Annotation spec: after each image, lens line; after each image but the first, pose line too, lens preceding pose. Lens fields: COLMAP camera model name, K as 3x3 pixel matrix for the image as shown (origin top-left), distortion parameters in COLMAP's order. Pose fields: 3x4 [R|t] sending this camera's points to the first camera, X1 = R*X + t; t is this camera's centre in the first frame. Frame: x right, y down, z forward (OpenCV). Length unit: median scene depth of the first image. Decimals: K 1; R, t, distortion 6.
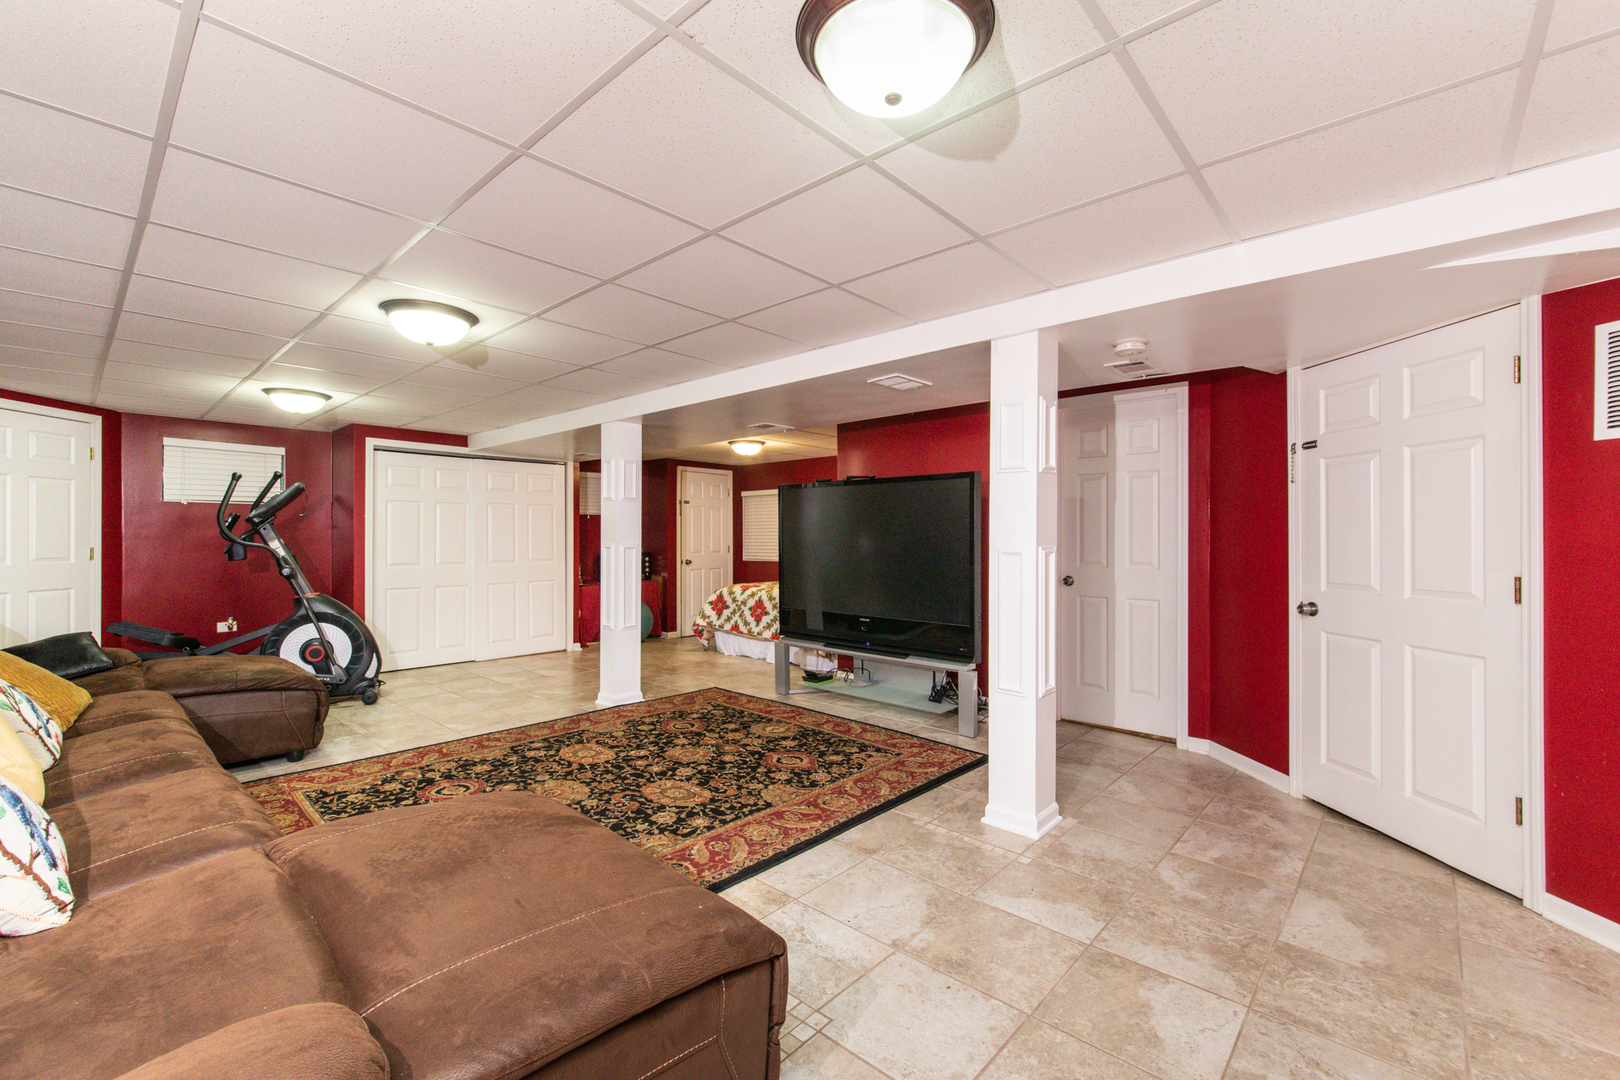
lens RADIAL K [[687.5, 0, 810.0], [0, 687.5, 540.0], [0, 0, 1]] dist [-0.001185, -0.000107]
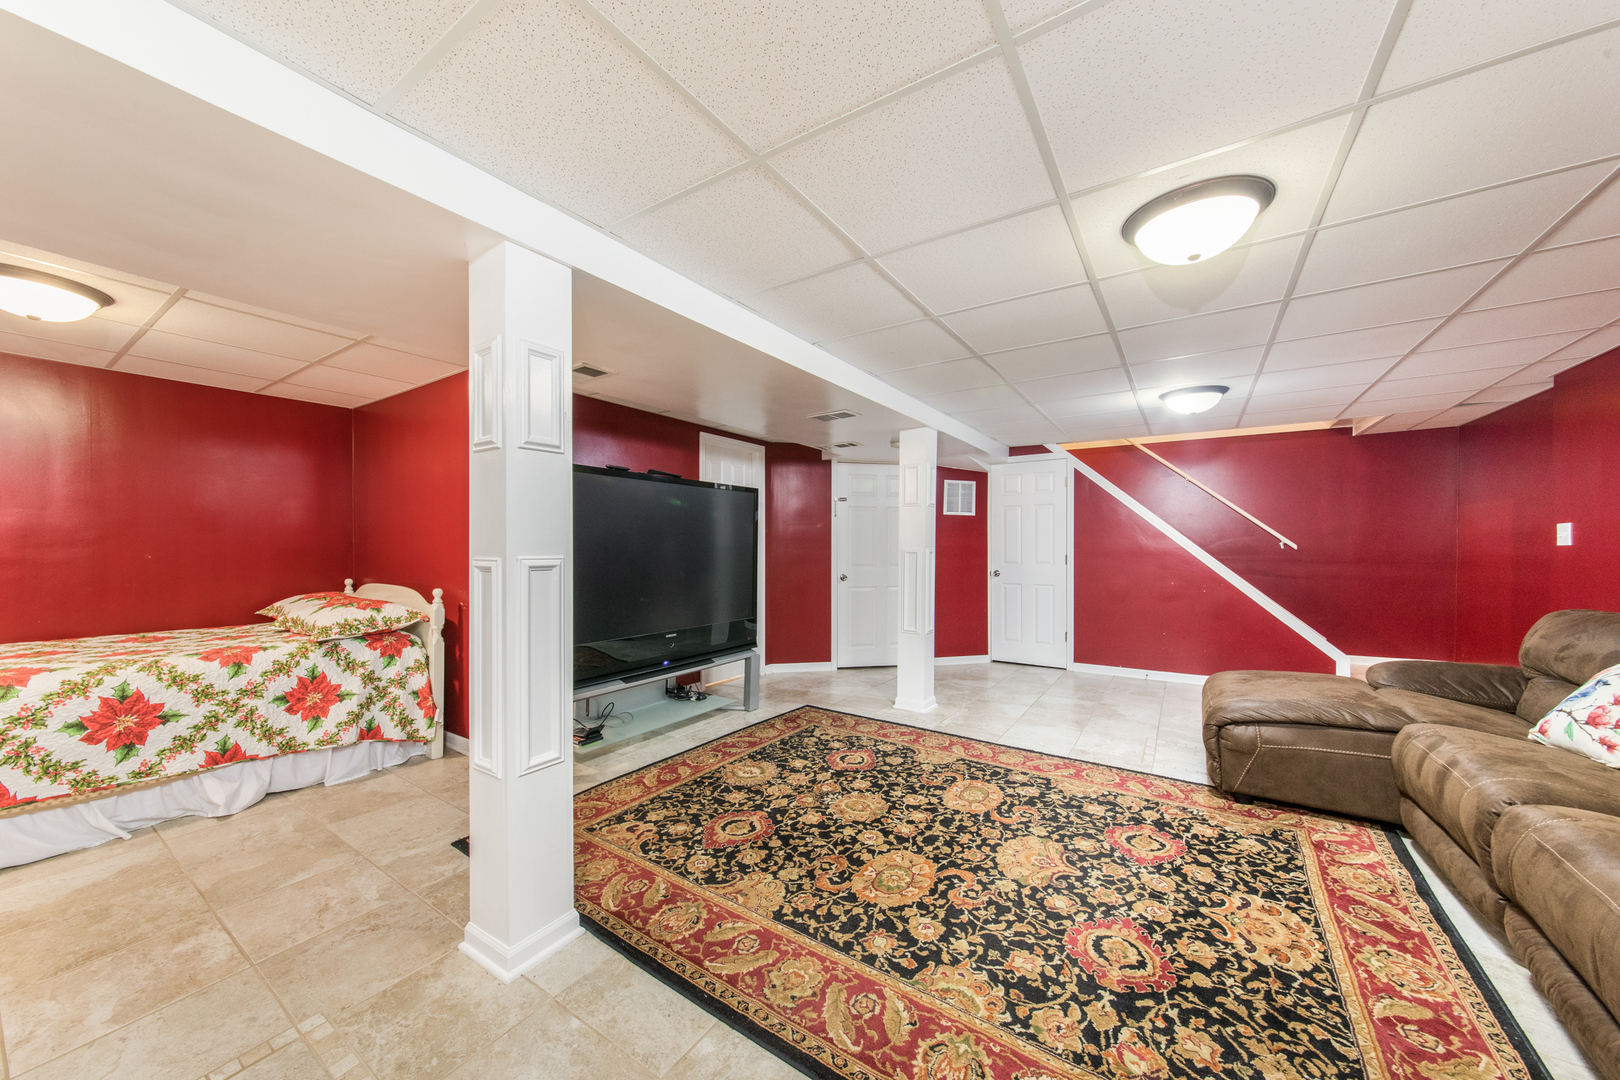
lens RADIAL K [[566.8, 0, 826.4], [0, 566.8, 535.3], [0, 0, 1]] dist [-0.001743, -0.000210]
pose [[-0.154361, 0.008594, 0.987977, -0.853508], [0.001707, 0.999963, -0.008432, -0.006075], [-0.988013, 0.000385, -0.154370, 1.160825]]
